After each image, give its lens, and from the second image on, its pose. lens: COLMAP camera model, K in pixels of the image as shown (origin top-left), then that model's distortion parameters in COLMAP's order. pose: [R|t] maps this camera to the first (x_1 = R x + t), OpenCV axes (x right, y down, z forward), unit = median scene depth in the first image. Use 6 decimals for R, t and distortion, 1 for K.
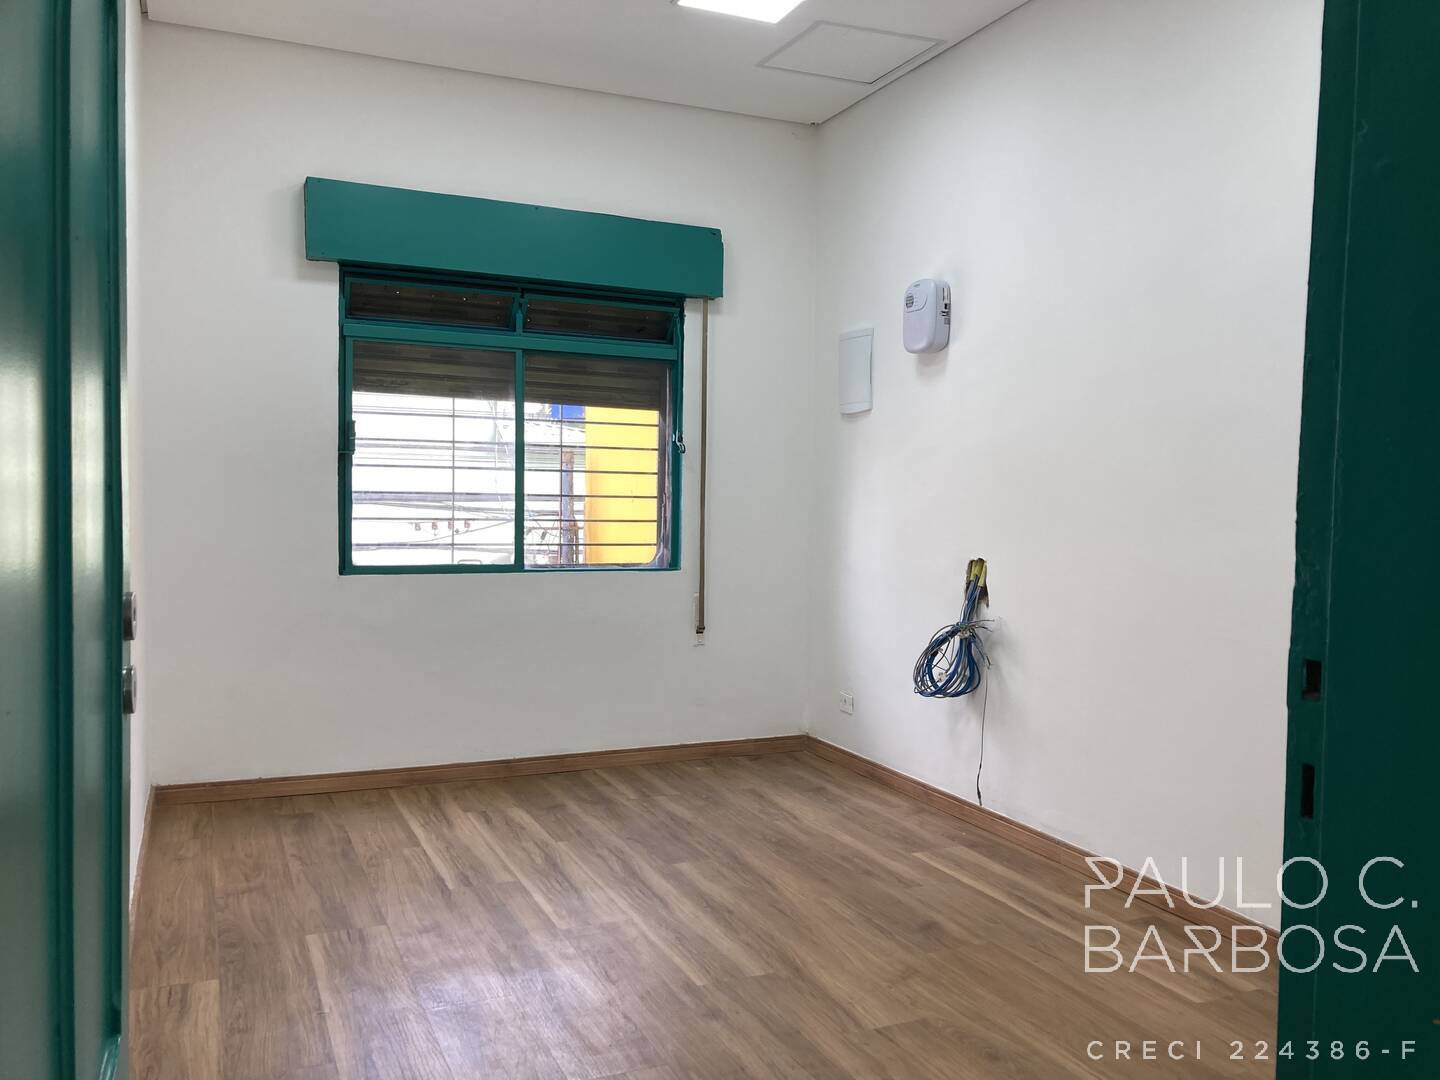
lens RADIAL K [[1204.2, 0, 720.9], [0, 1204.2, 540.3], [0, 0, 1]] dist [0.014686, 0.005180]
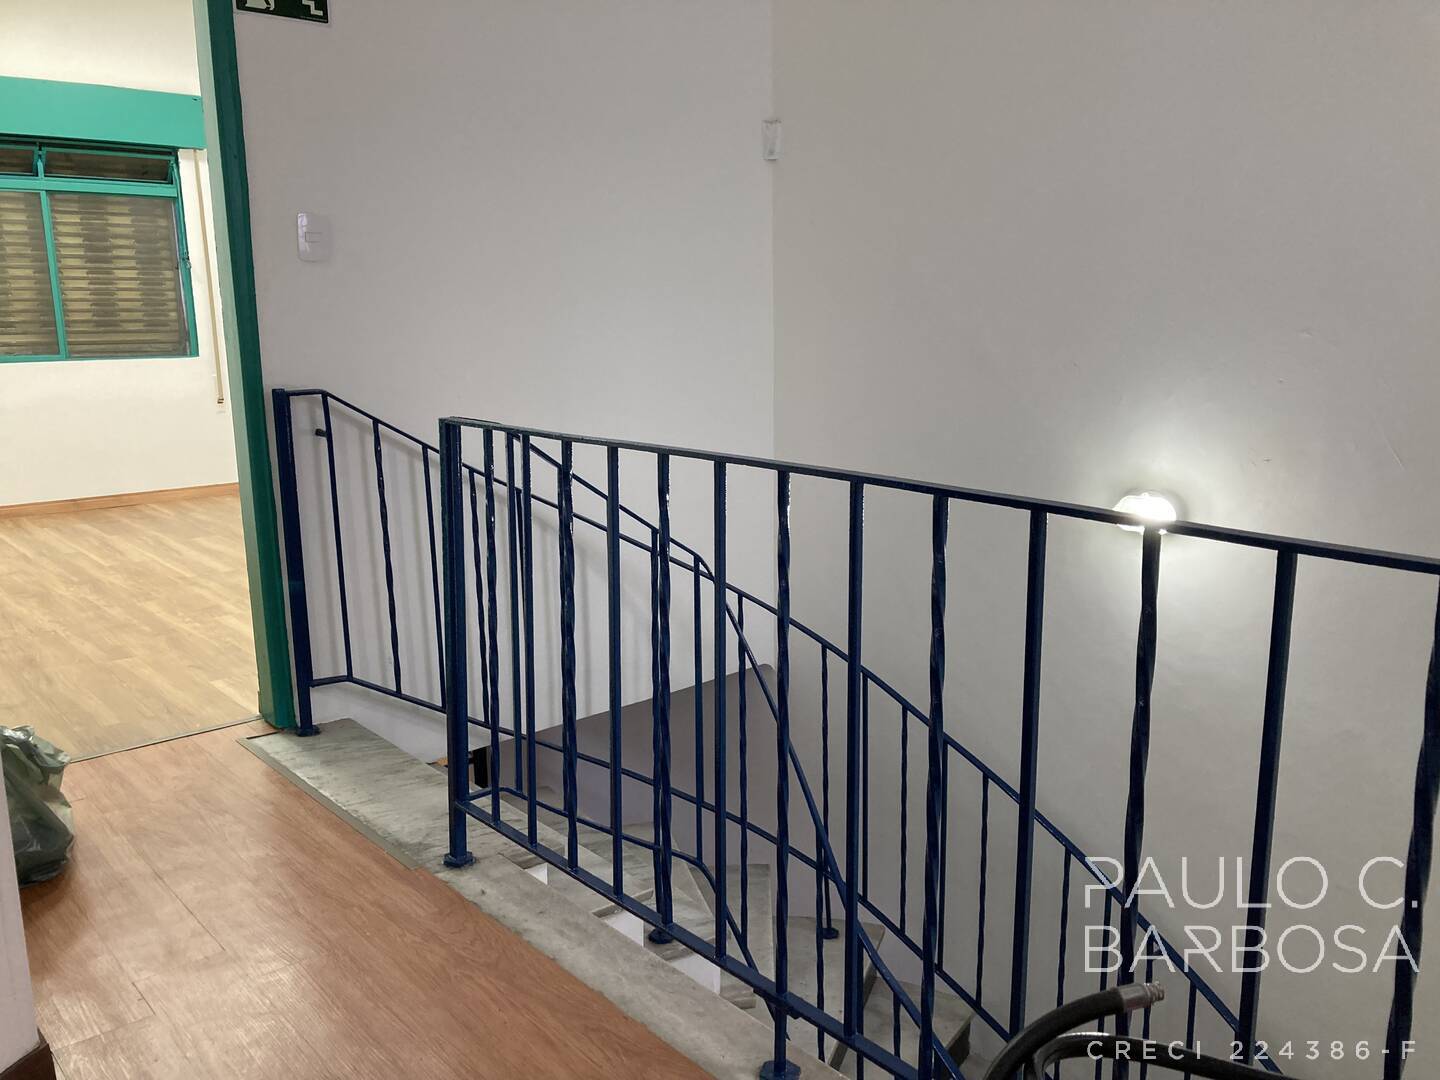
lens RADIAL K [[1204.2, 0, 716.2], [0, 1204.2, 543.3], [0, 0, 1]] dist [0.014686, 0.005180]
pose [[0.955142, -0.077319, 0.285876, 0.132573], [0.028157, 0.984653, 0.172239, 0.017556], [-0.294806, -0.156464, 0.942660, -0.556502]]
